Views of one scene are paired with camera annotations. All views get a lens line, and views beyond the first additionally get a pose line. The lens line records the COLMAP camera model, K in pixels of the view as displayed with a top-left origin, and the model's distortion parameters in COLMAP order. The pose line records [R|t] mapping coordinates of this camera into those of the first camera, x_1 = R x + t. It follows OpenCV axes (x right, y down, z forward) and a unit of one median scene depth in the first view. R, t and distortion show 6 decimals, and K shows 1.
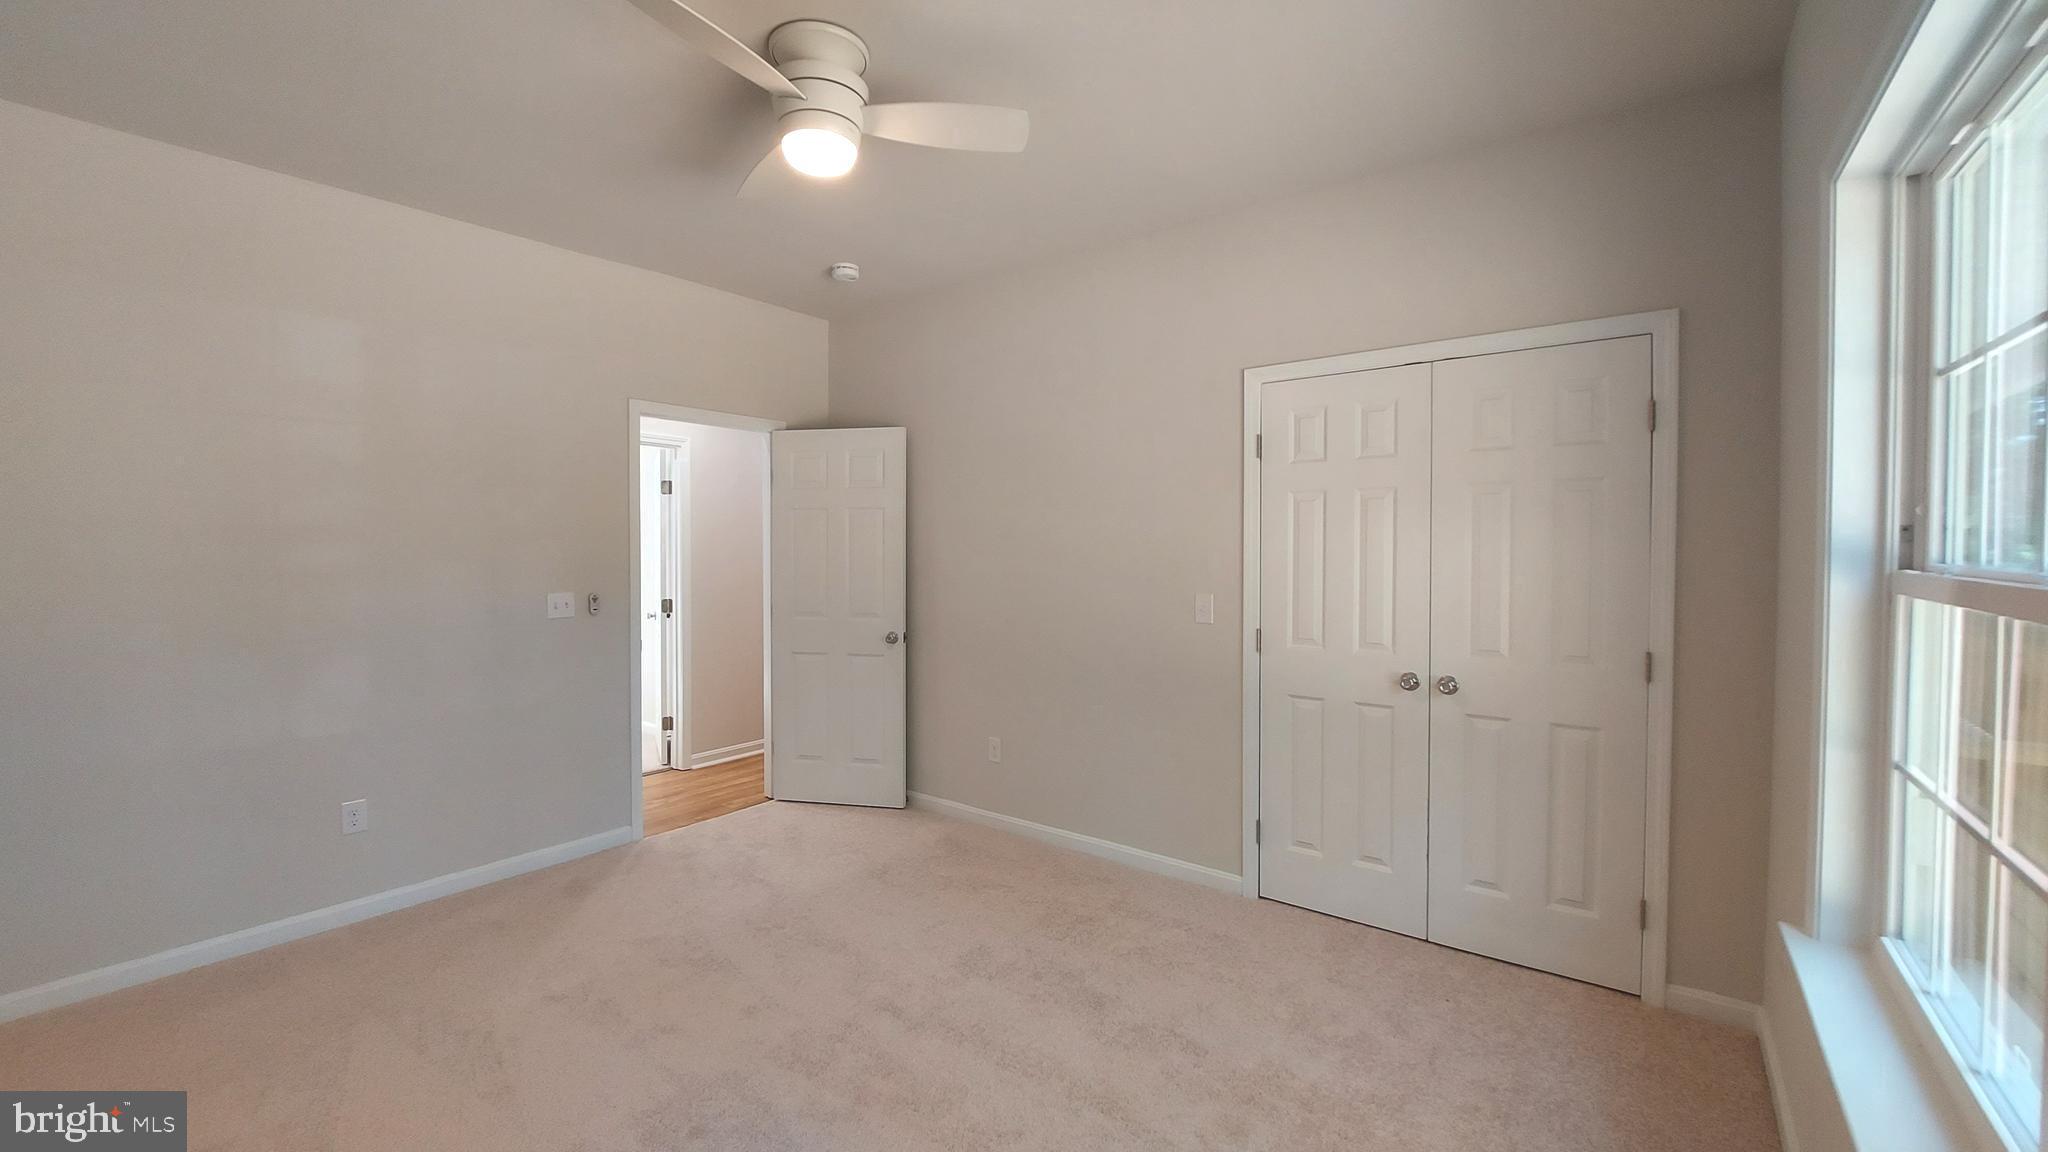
lens RADIAL K [[806.4, 0, 1025.4], [0, 806.4, 561.5], [0, 0, 1]] dist [-0.008326, -0.004914]
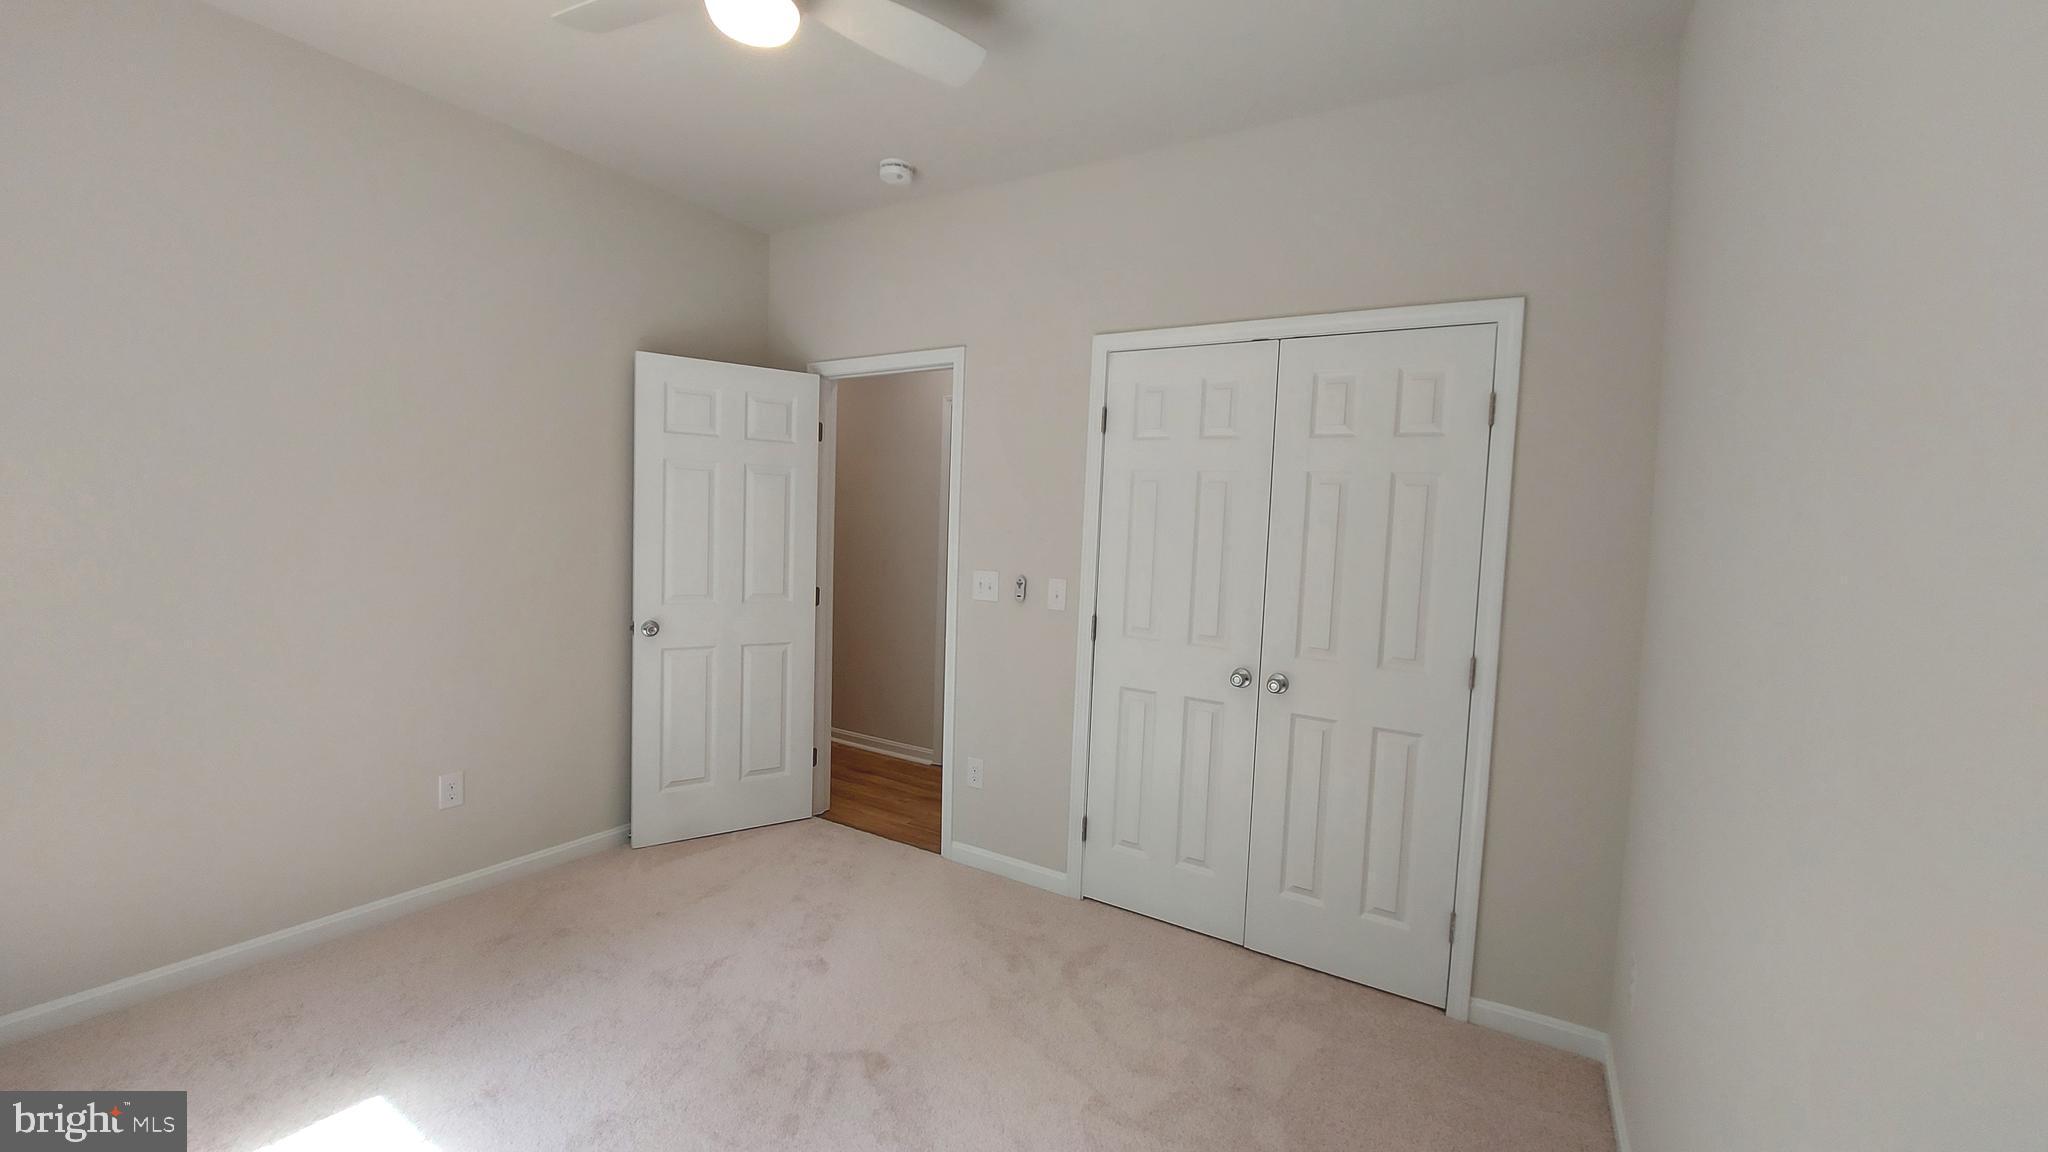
lens RADIAL K [[1029.6, 0, 1024.0], [0, 1029.6, 576.0], [0, 0, 1]] dist [-0.092365, -0.000381]
pose [[0.998085, 0.050871, -0.035178, 0.258988], [-0.049684, 0.998192, 0.033840, 0.002090], [0.036836, -0.032027, 0.998808, -0.203454]]
